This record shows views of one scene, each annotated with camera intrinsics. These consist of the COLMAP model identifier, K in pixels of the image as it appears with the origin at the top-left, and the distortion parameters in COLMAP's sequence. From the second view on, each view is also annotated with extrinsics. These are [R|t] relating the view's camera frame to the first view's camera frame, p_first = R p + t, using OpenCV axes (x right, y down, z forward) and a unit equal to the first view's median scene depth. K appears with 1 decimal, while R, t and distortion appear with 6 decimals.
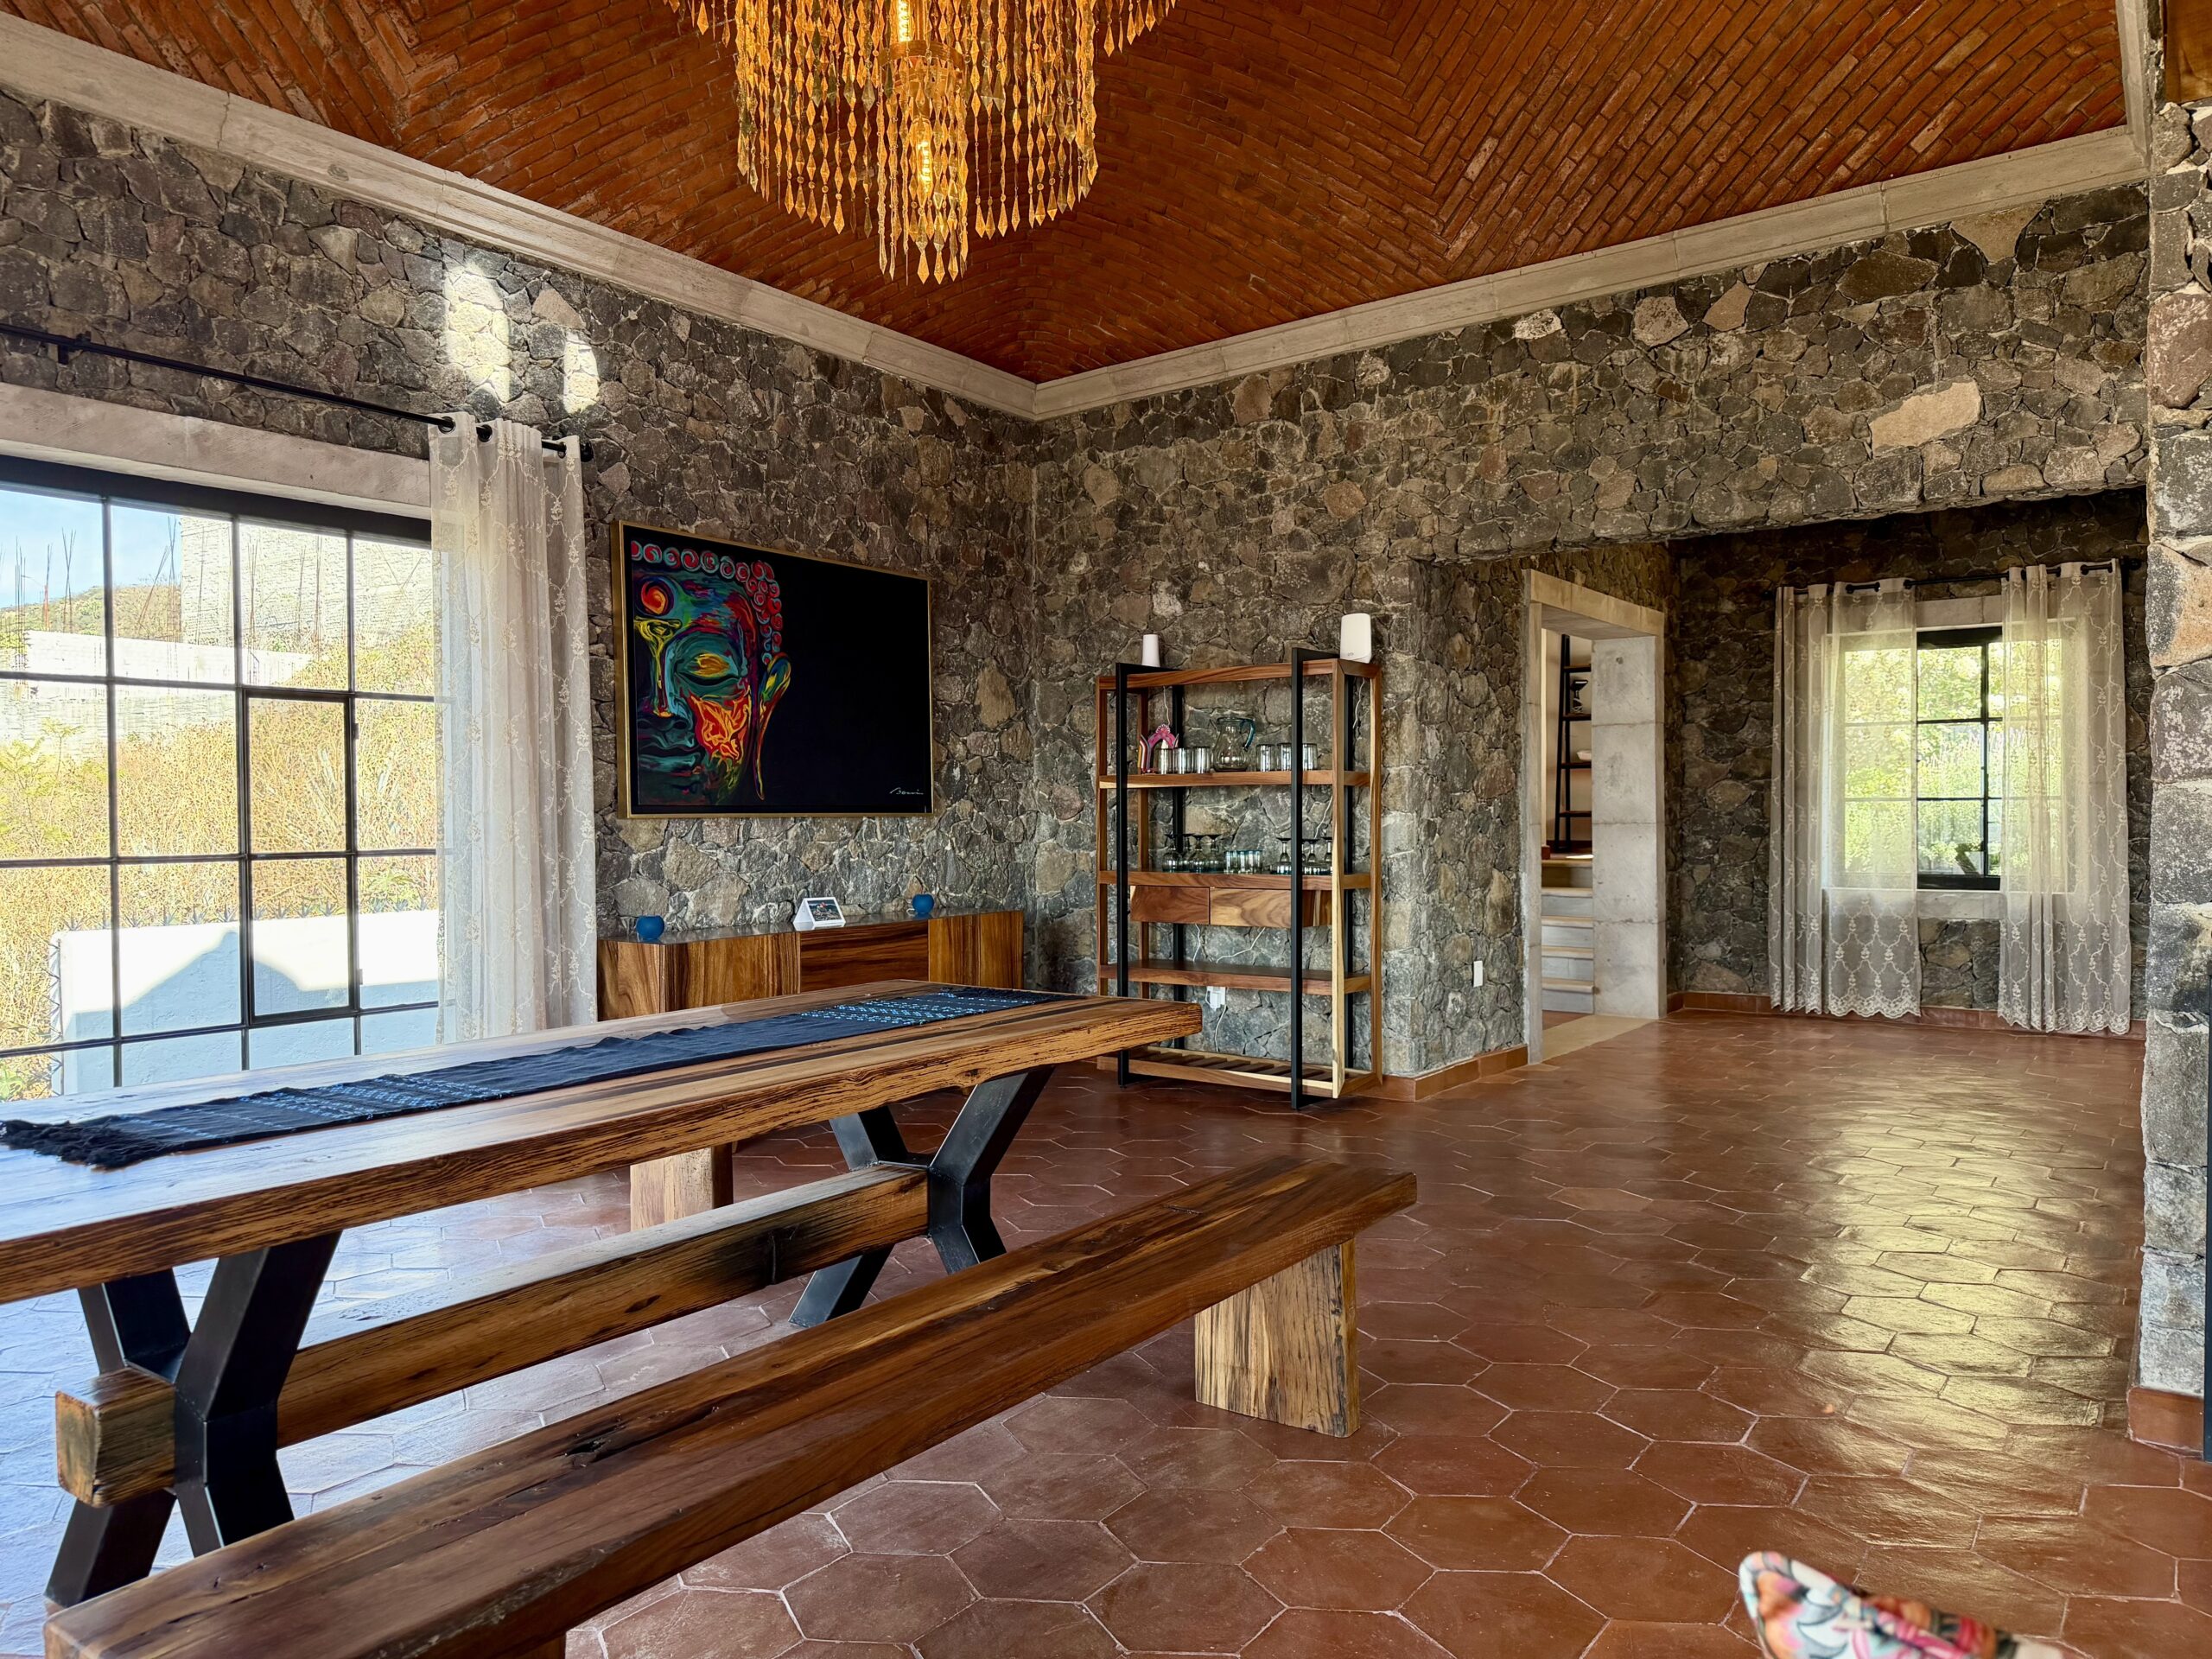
lens RADIAL K [[1566.1, 0, 1102.5], [0, 1566.1, 841.1], [0, 0, 1]] dist [0.078054, -0.095448]
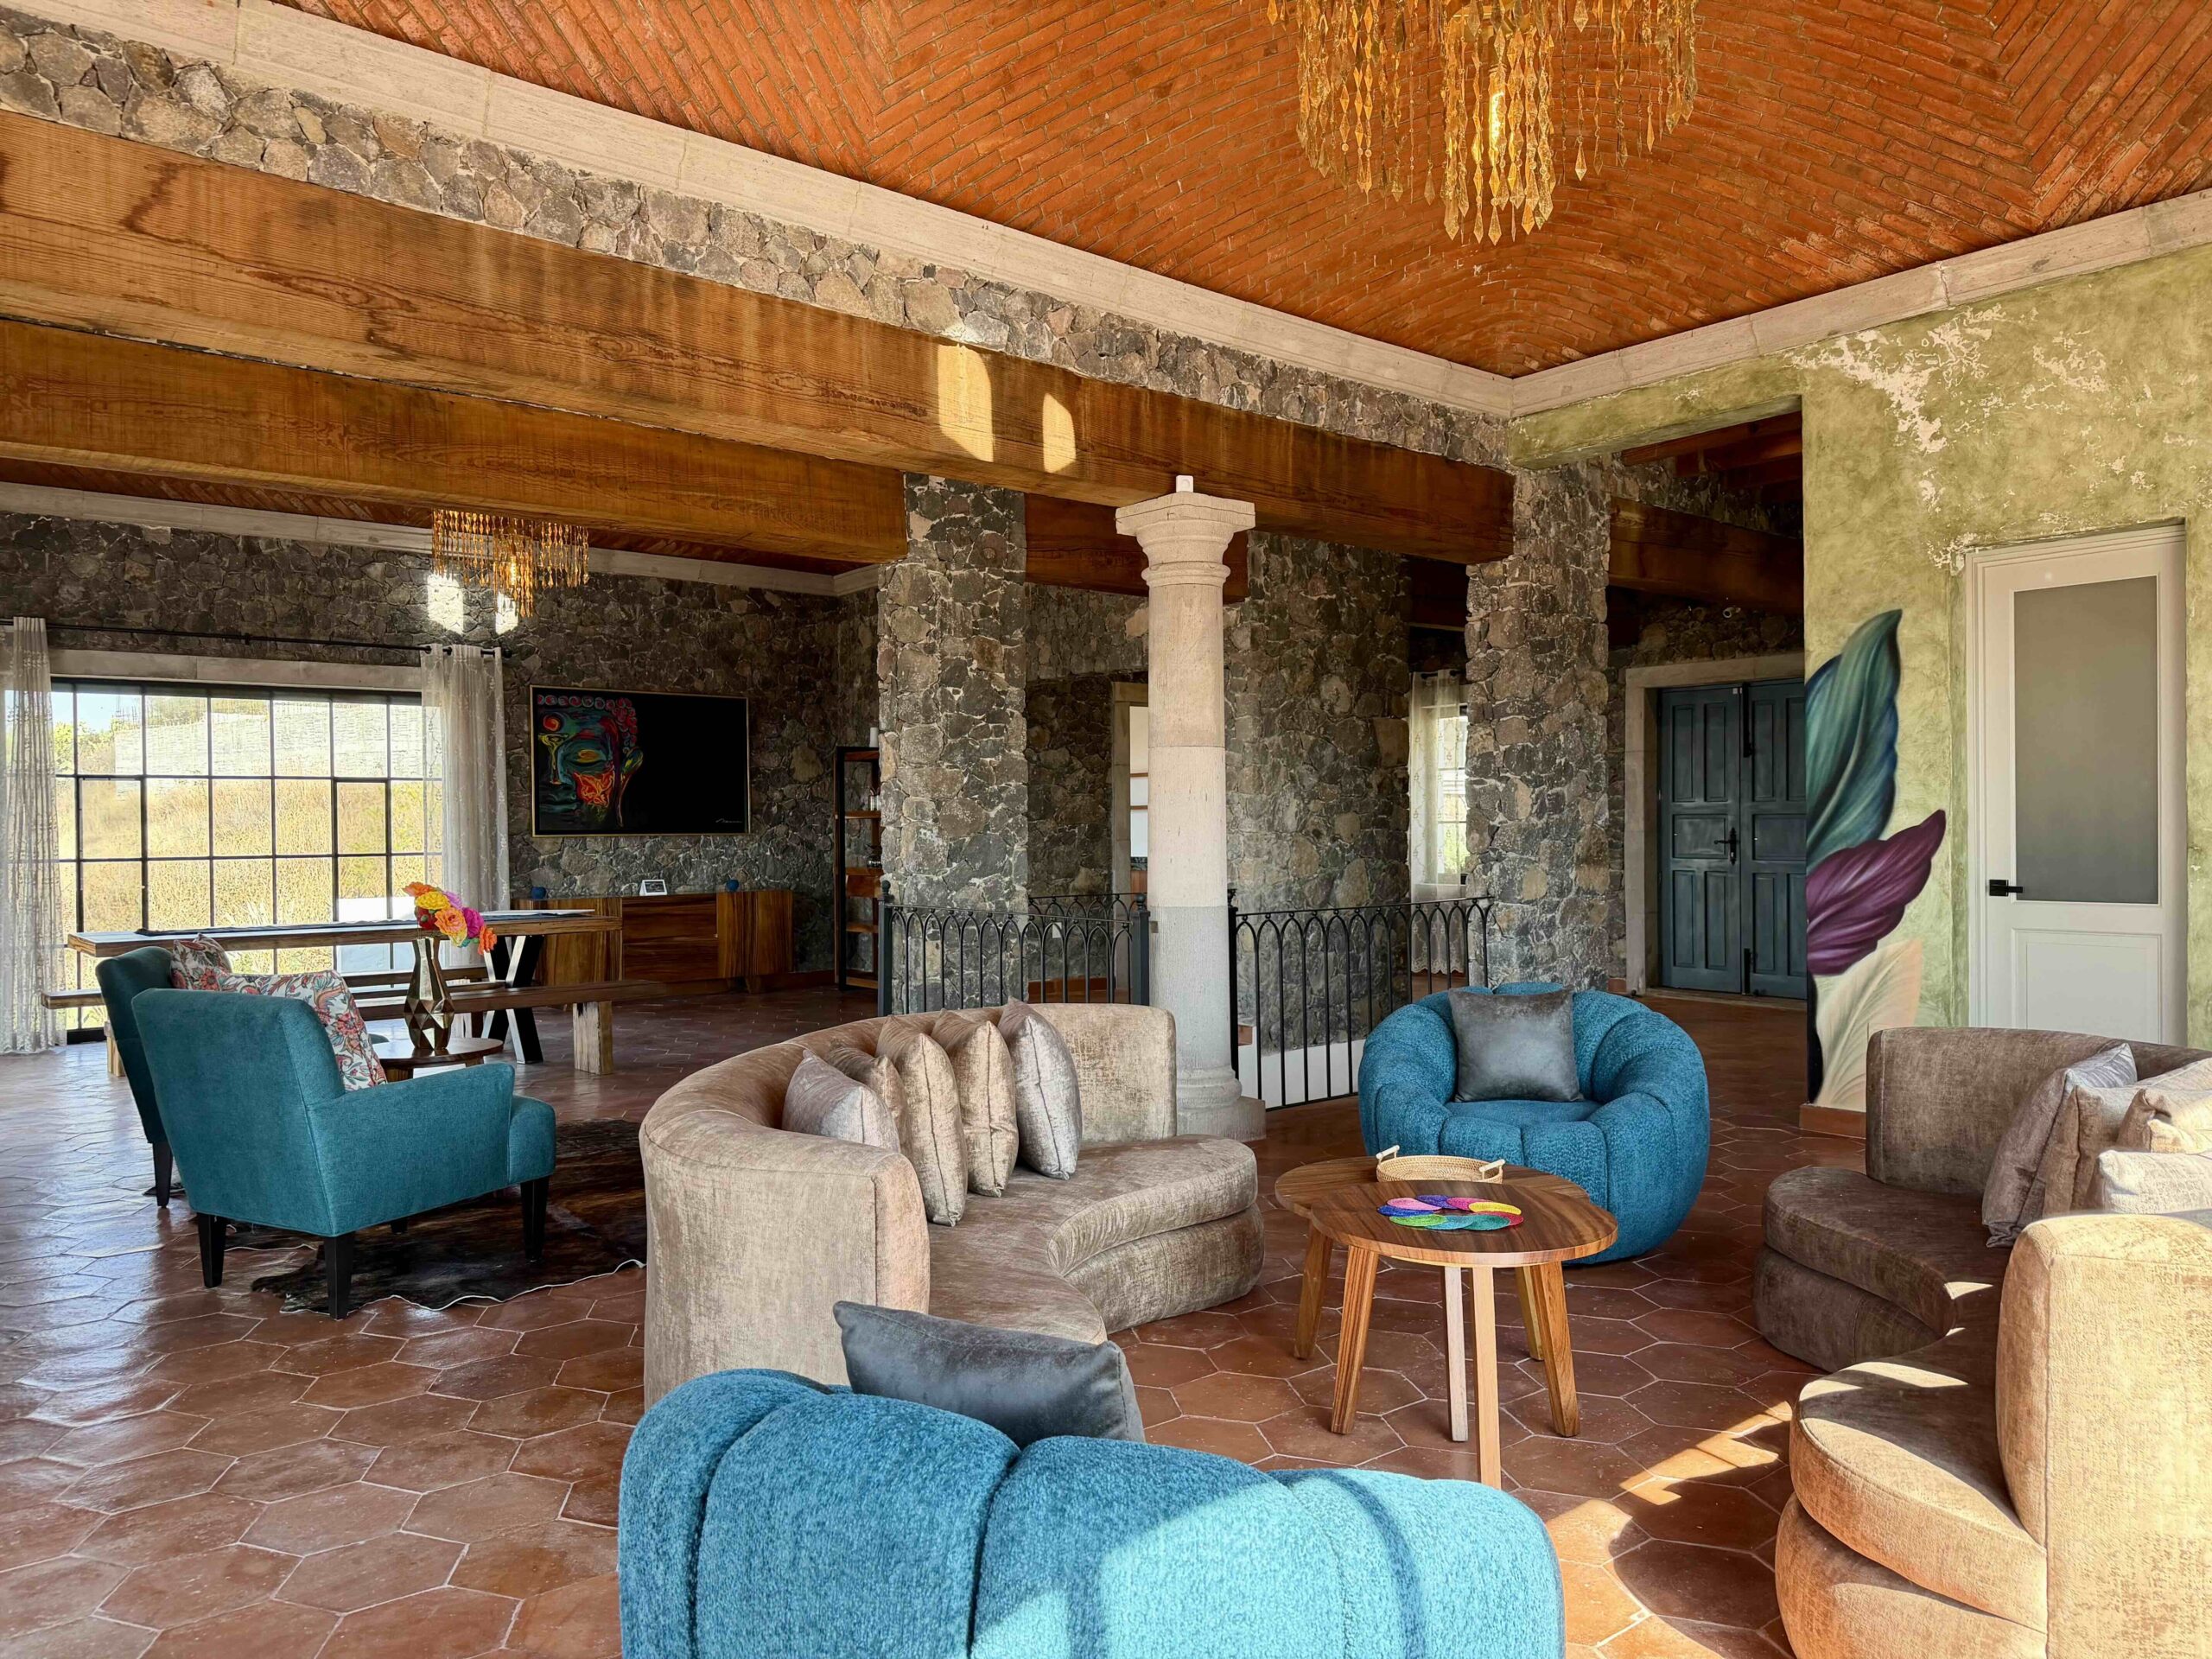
lens RADIAL K [[1567.3, 0, 1108.9], [0, 1567.3, 837.6], [0, 0, 1]] dist [0.180115, -0.350122]
pose [[0.969659, 0.000563, -0.244461, 0.784990], [-0.002504, 0.999968, -0.007628, -0.000548], [0.244448, 0.008009, 0.969629, -0.665635]]
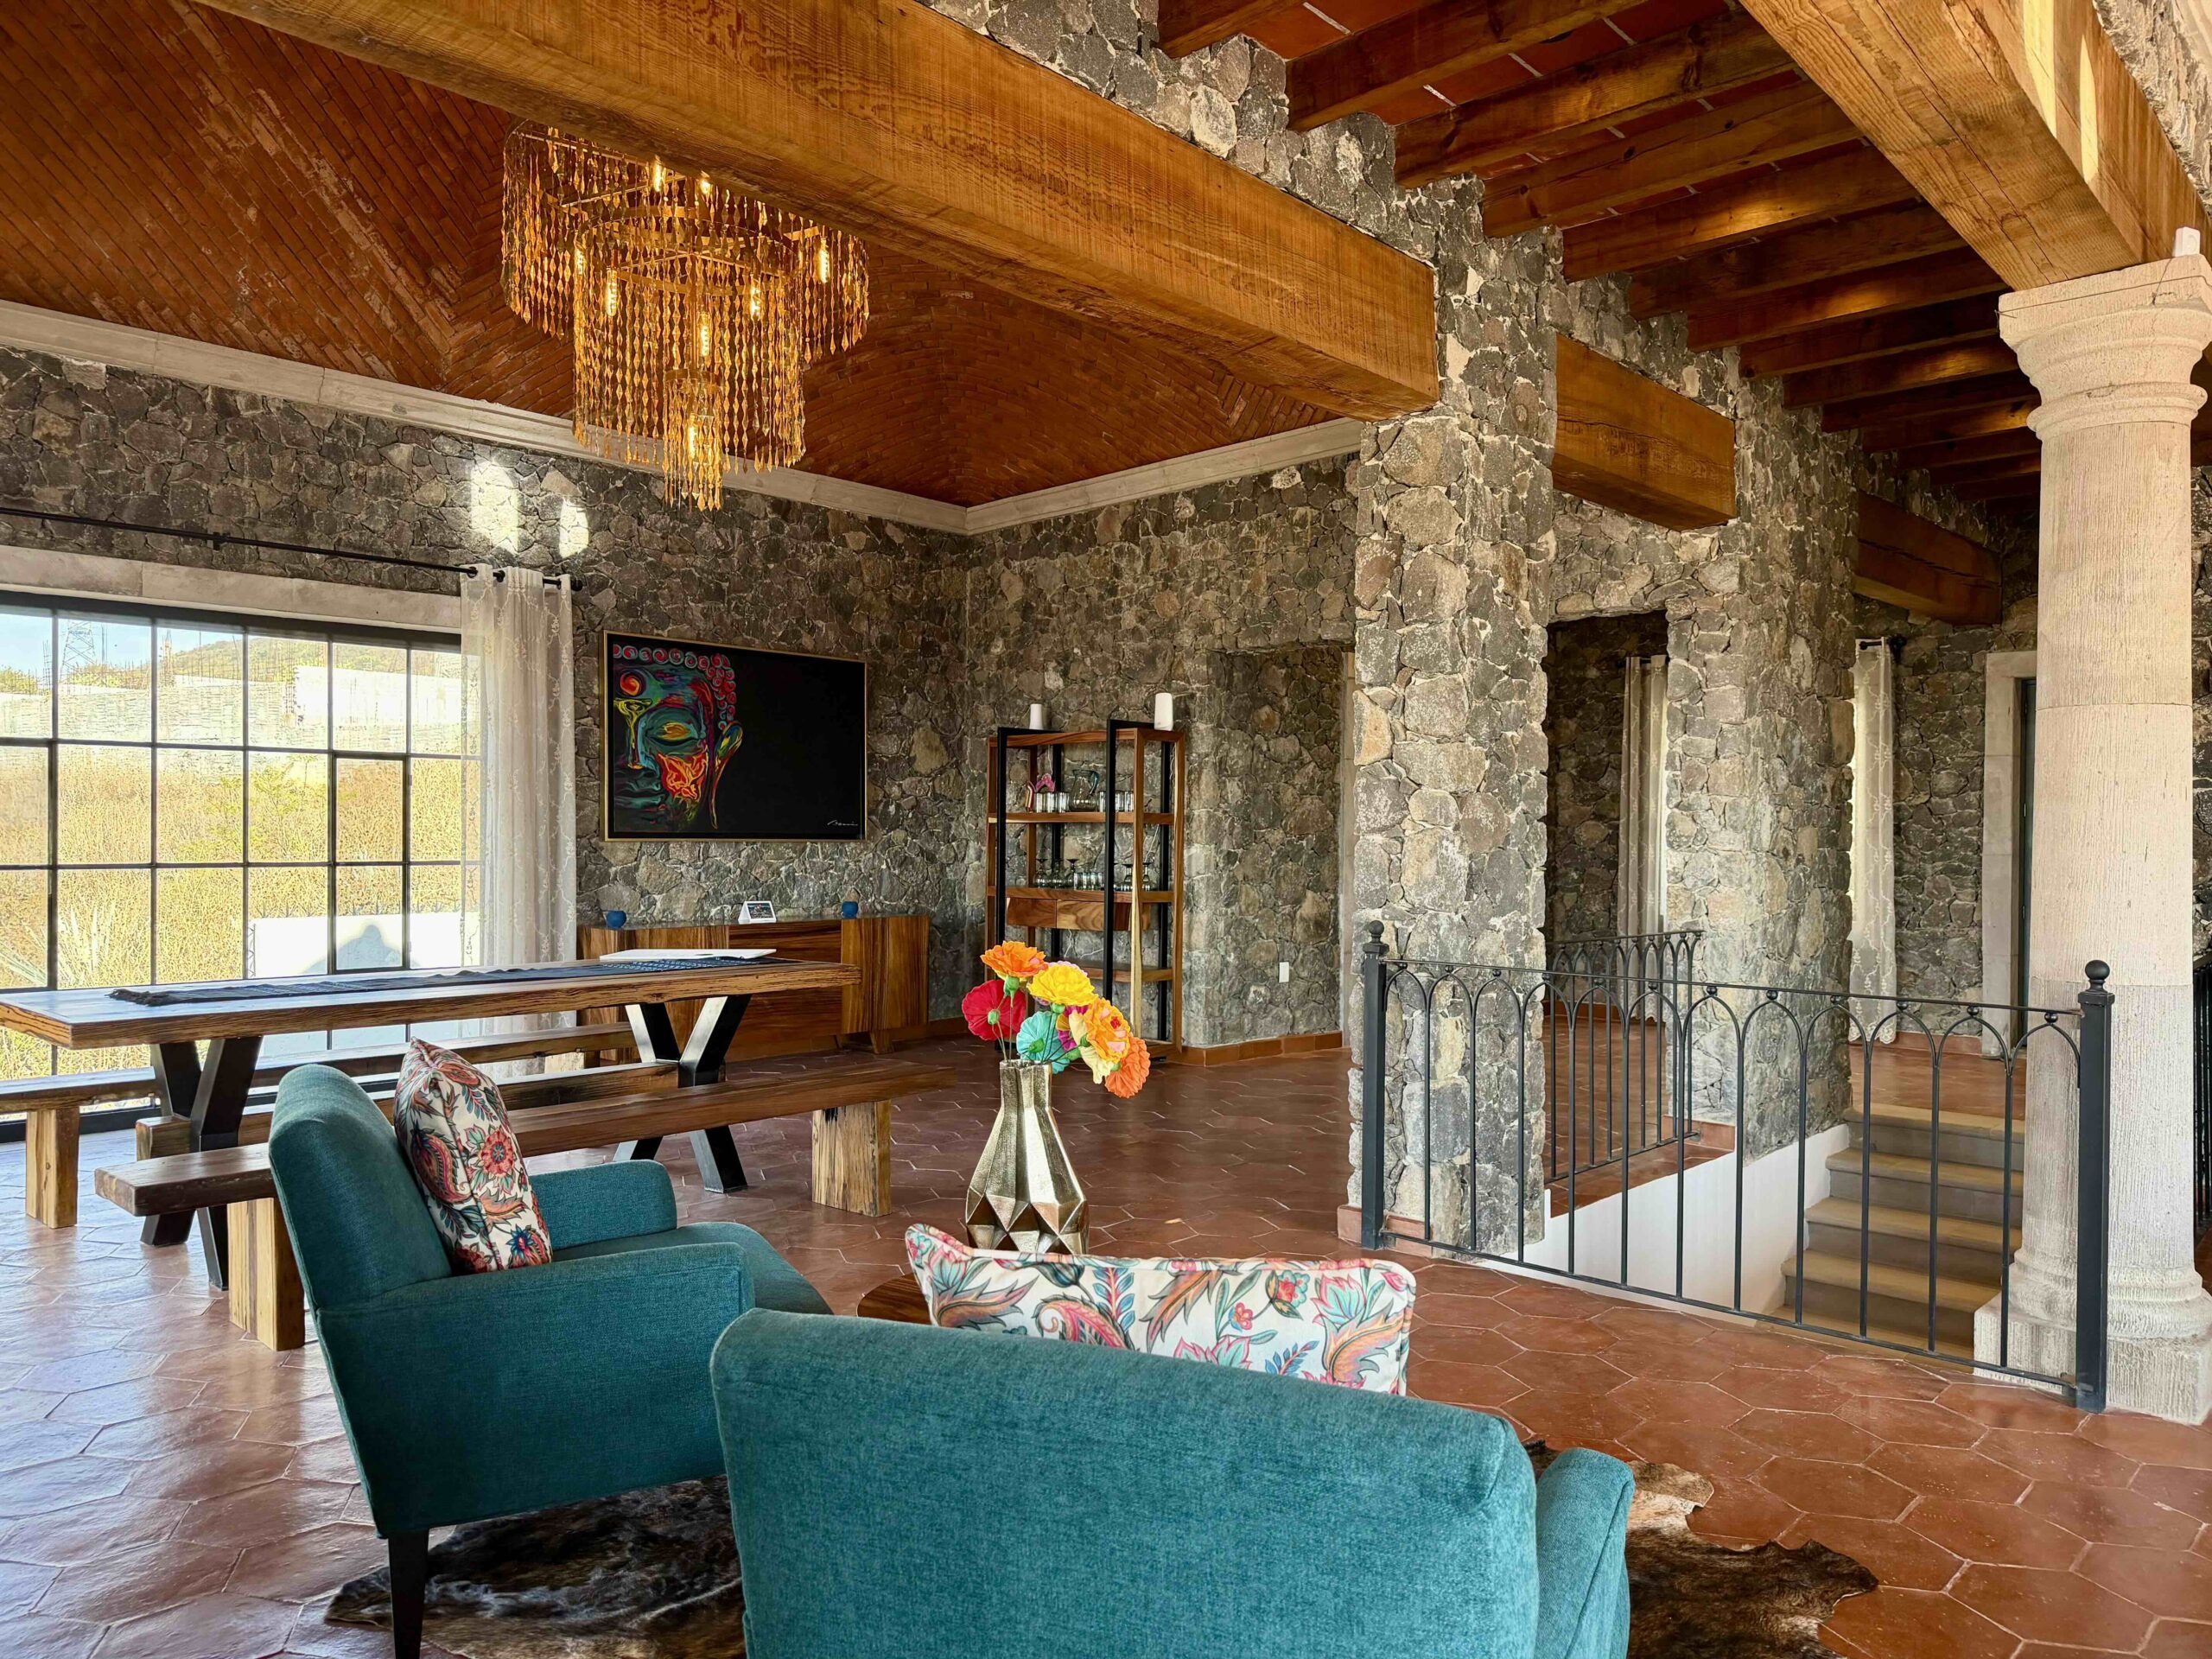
lens RADIAL K [[1566.8, 0, 1123.9], [0, 1566.8, 844.1], [0, 0, 1]] dist [0.134901, -0.226404]
pose [[0.992401, 0.014606, -0.122173, 0.297551], [-0.016148, 0.999802, -0.011641, -0.002716], [0.121979, 0.013526, 0.992441, -0.312737]]
